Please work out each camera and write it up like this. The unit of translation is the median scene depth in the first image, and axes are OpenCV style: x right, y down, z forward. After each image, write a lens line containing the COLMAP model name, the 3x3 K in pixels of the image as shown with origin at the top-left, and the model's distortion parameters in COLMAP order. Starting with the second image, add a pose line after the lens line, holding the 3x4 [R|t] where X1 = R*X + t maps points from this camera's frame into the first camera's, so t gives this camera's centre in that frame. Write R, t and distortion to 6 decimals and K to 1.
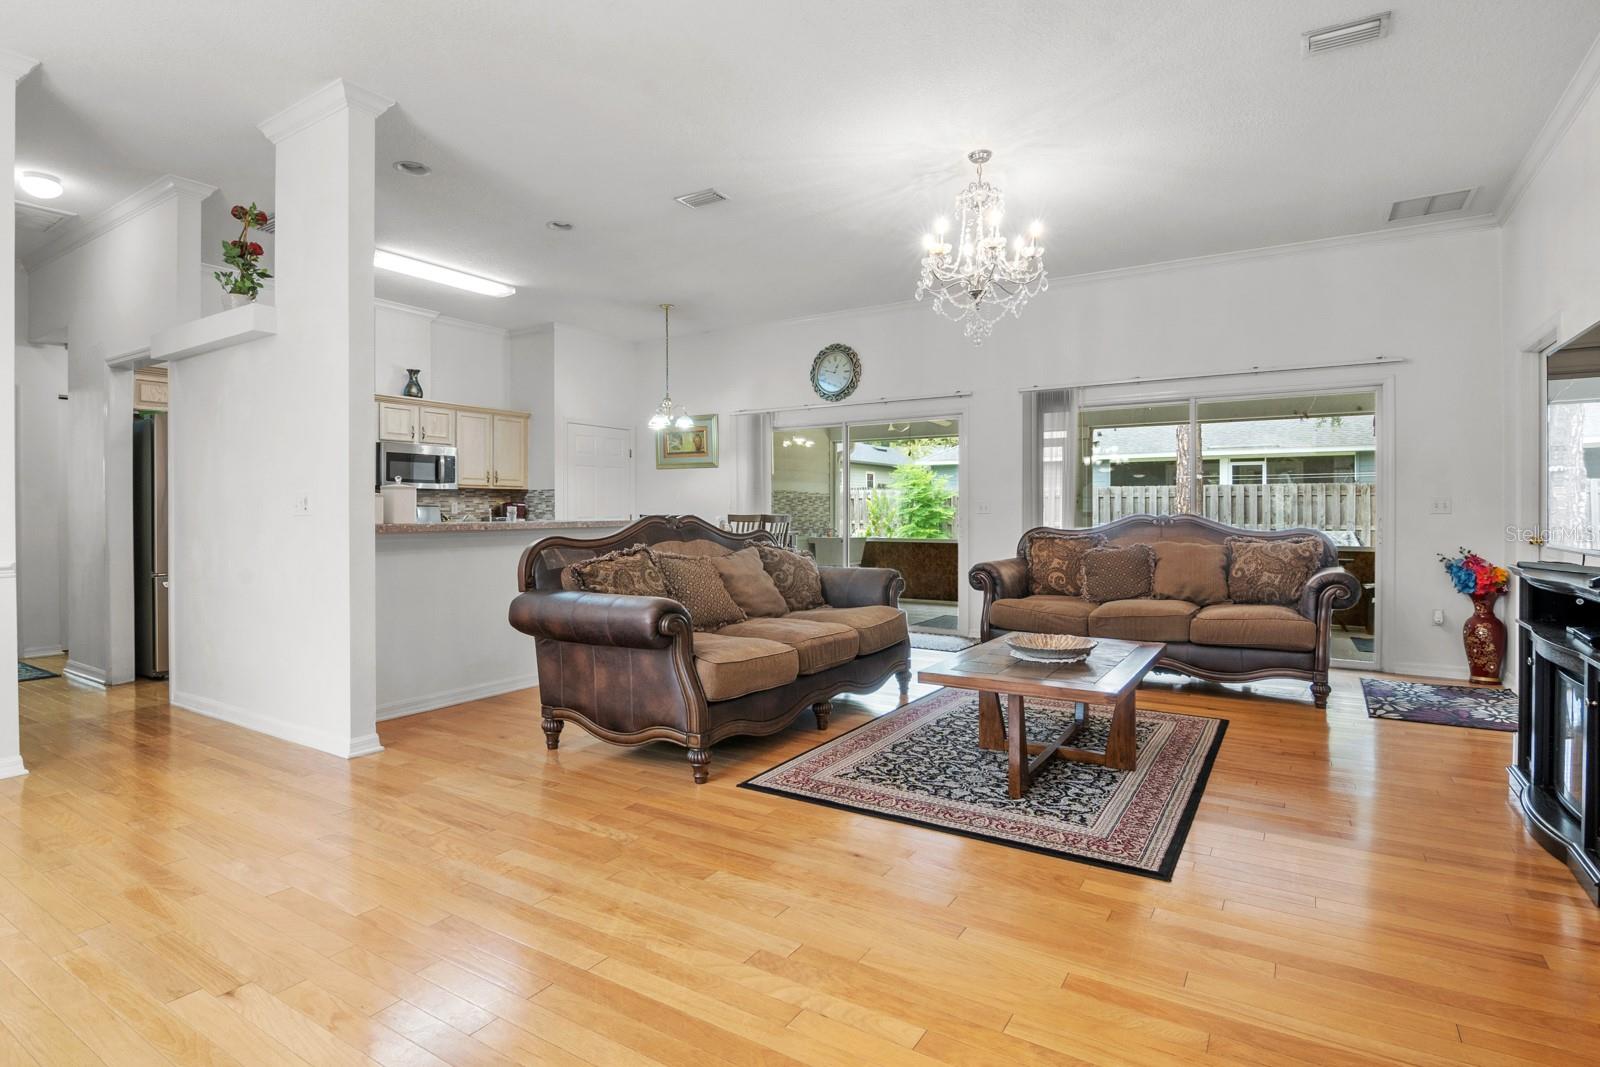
lens RADIAL K [[802.7, 0, 798.9], [0, 802.7, 517.4], [0, 0, 1]] dist [-0.009793, -0.005392]
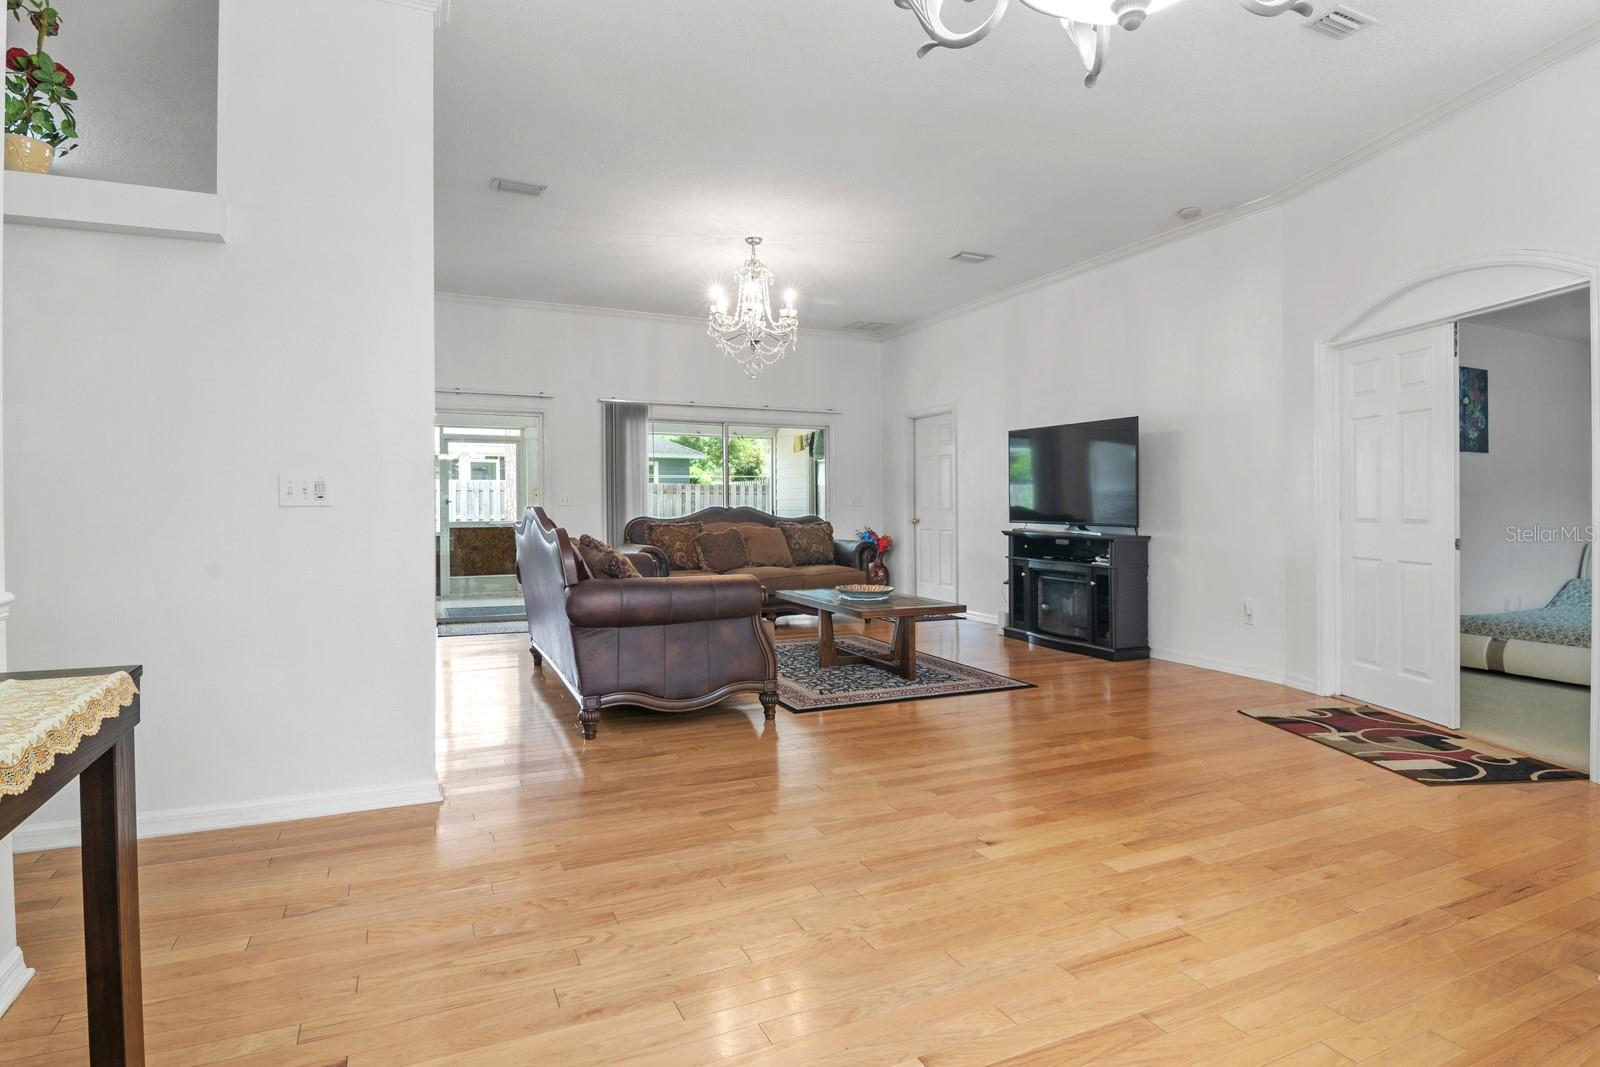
lens RADIAL K [[802.7, 0, 810.7], [0, 802.7, 532.9], [0, 0, 1]] dist [-0.009793, -0.005392]
pose [[0.516663, -0.027424, 0.855749, -0.761562], [0.003167, 0.999541, 0.030120, 0.000563], [-0.856183, -0.012852, 0.516513, 0.199870]]
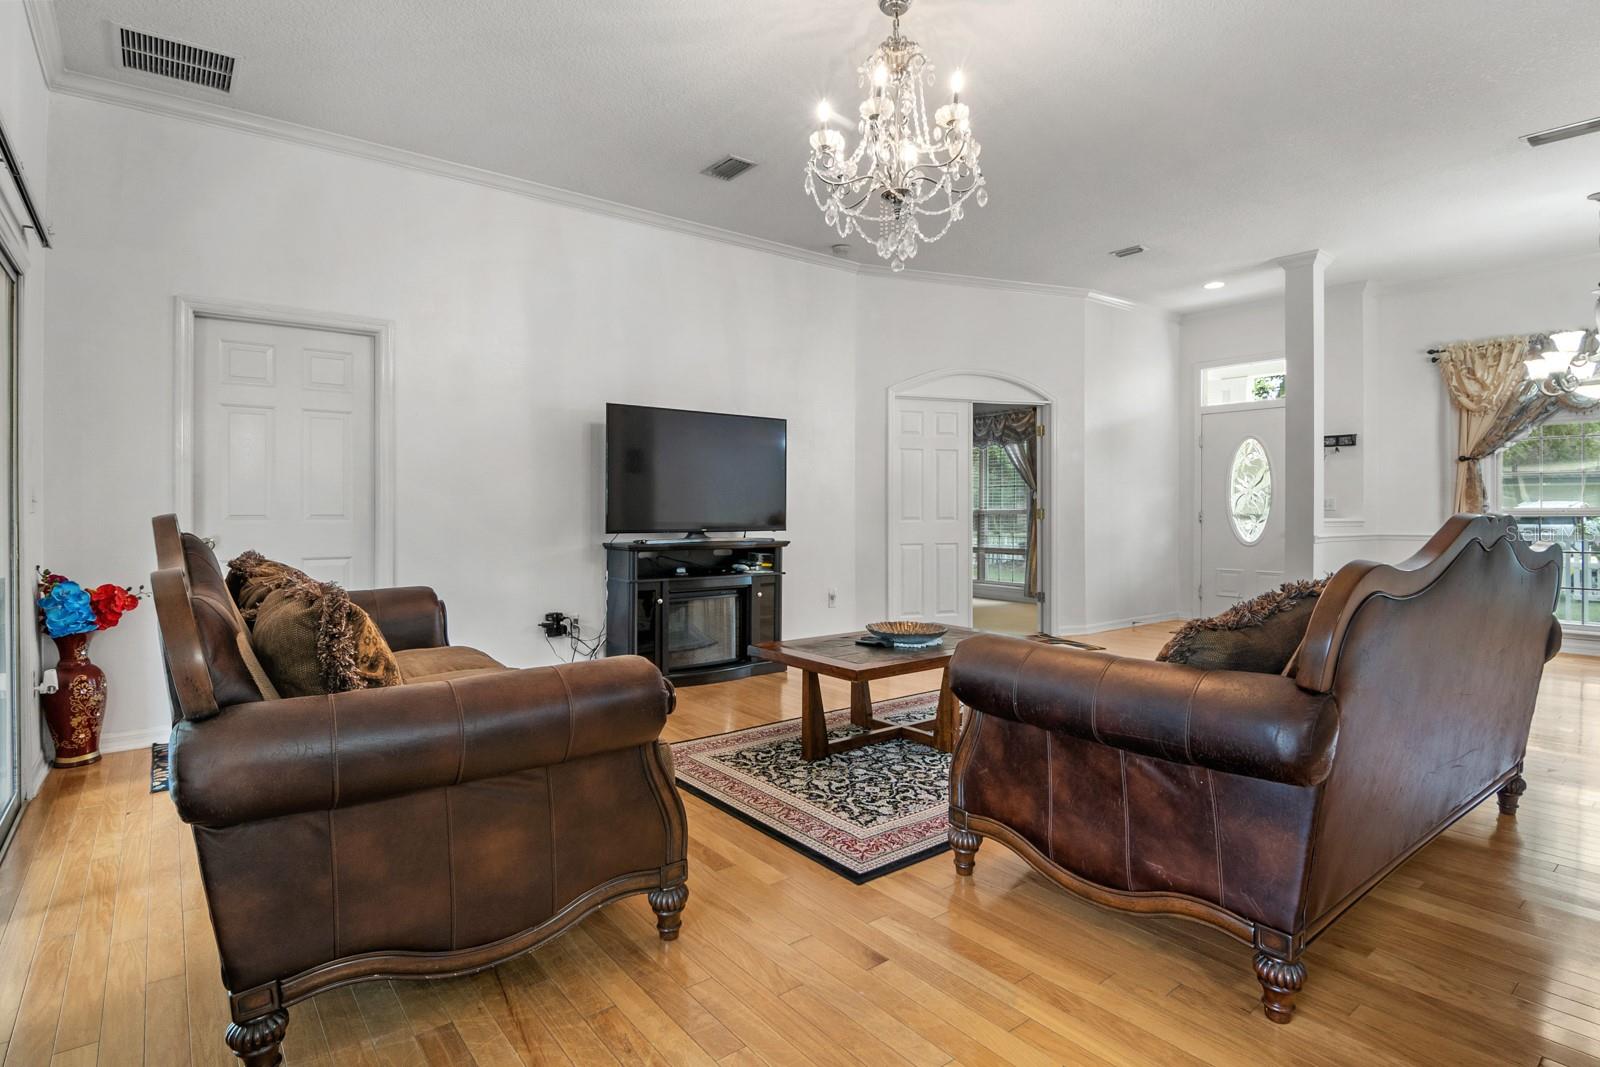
lens RADIAL K [[802.7, 0, 811.7], [0, 802.7, 523.7], [0, 0, 1]] dist [-0.009793, -0.005392]
pose [[-0.946150, -0.008721, 0.323610, 0.087553], [-0.000570, 0.999680, 0.025272, -0.012408], [-0.323727, 0.023727, -0.945853, 1.530856]]
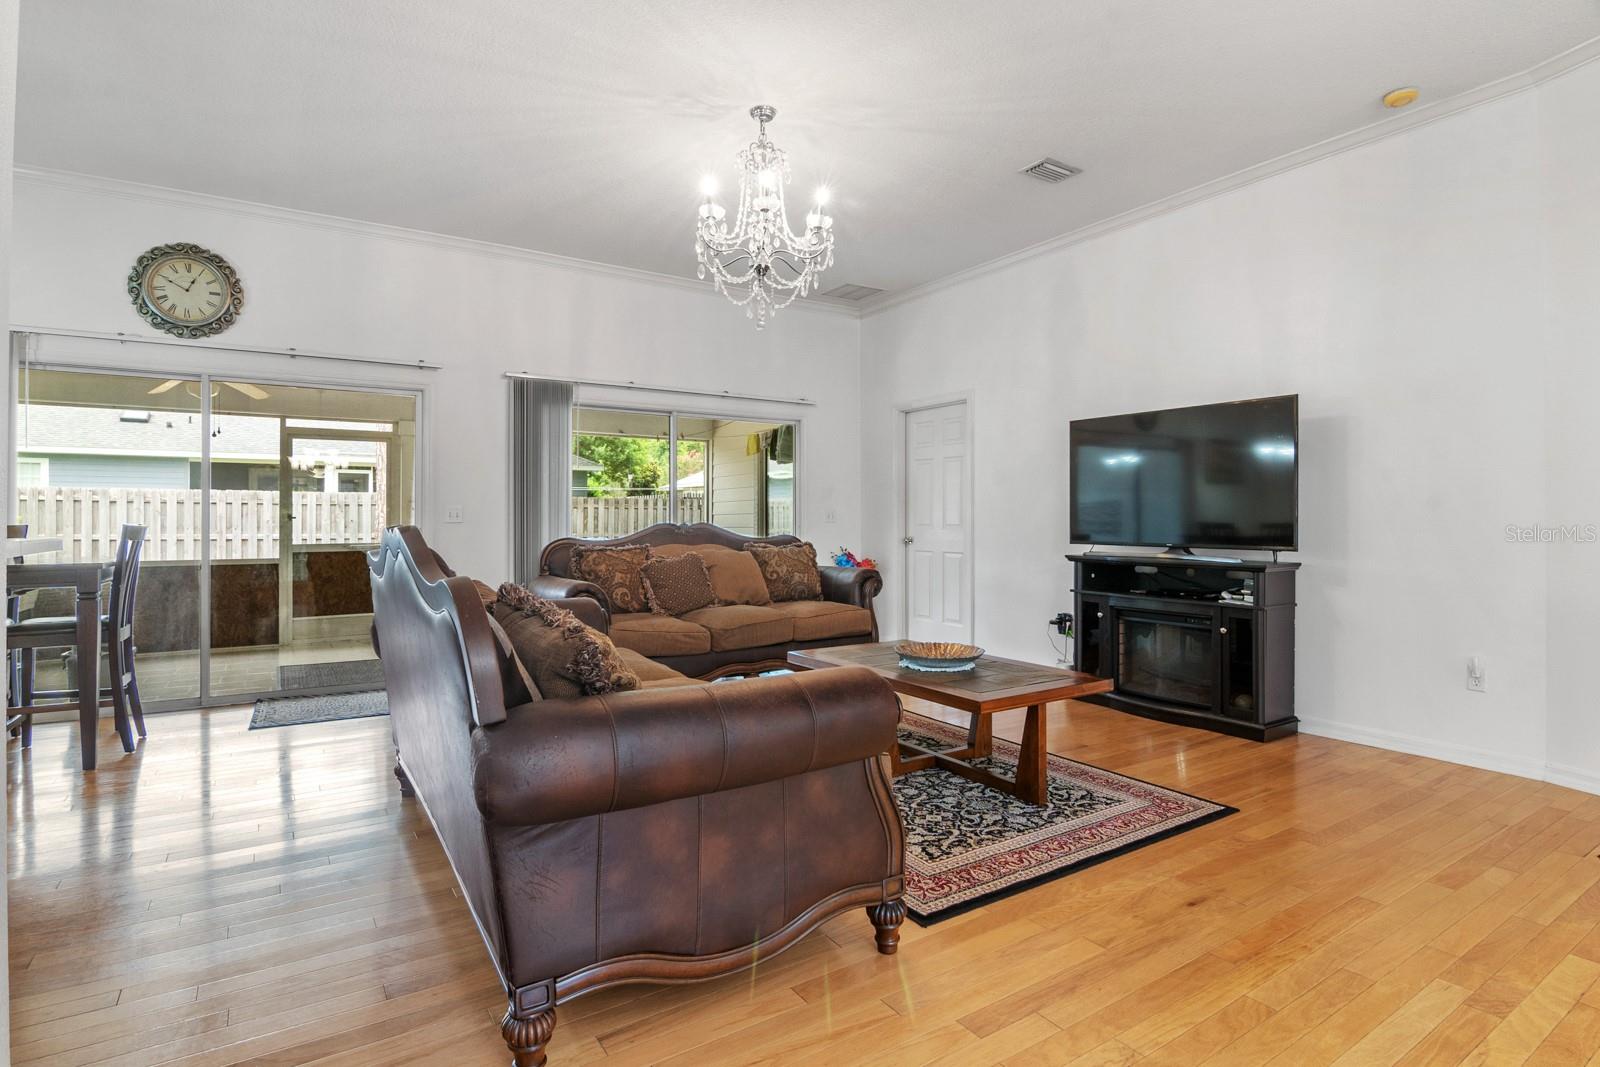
lens RADIAL K [[802.7, 0, 781.1], [0, 802.7, 517.7], [0, 0, 1]] dist [-0.009793, -0.005392]
pose [[0.430258, 0.004423, 0.902695, -0.477993], [0.005536, 0.999956, -0.007538, -0.002475], [-0.902689, 0.008241, 0.430215, 0.529426]]
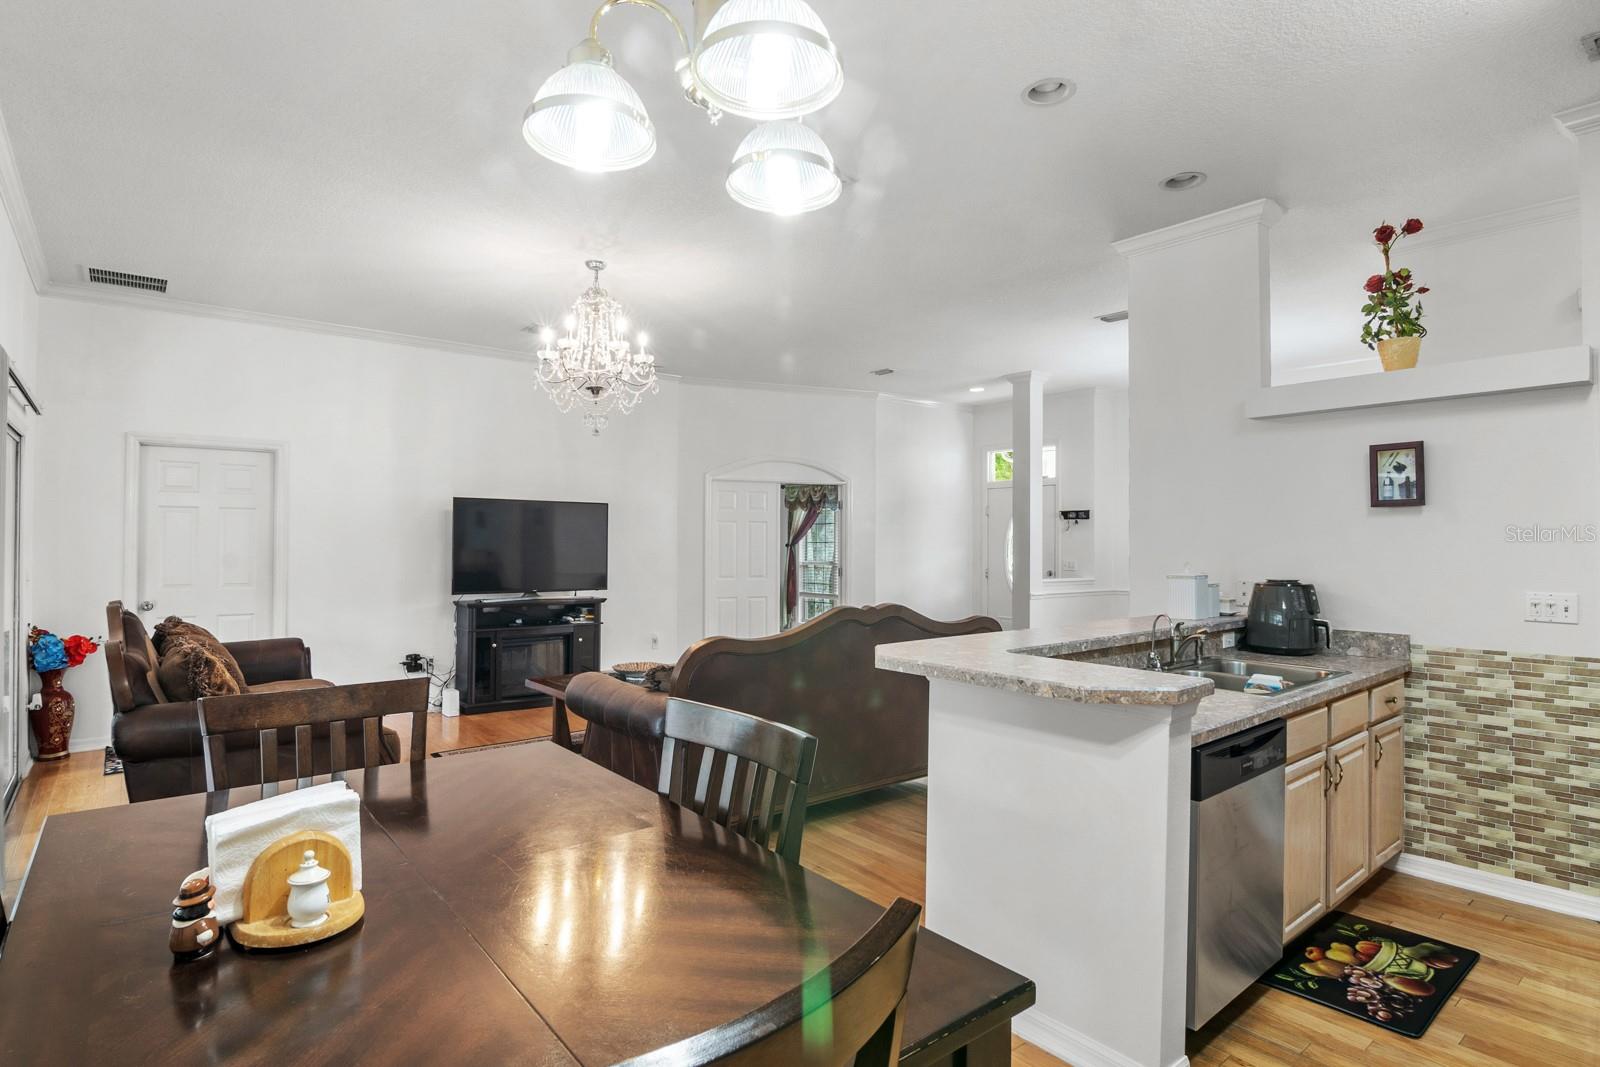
lens RADIAL K [[802.7, 0, 795.1], [0, 802.7, 547.6], [0, 0, 1]] dist [-0.009793, -0.005392]
pose [[-0.951341, -0.008976, 0.308010, -0.308044], [-0.005279, 0.999904, 0.012833, -0.074685], [-0.308095, 0.010583, -0.951297, 1.765200]]
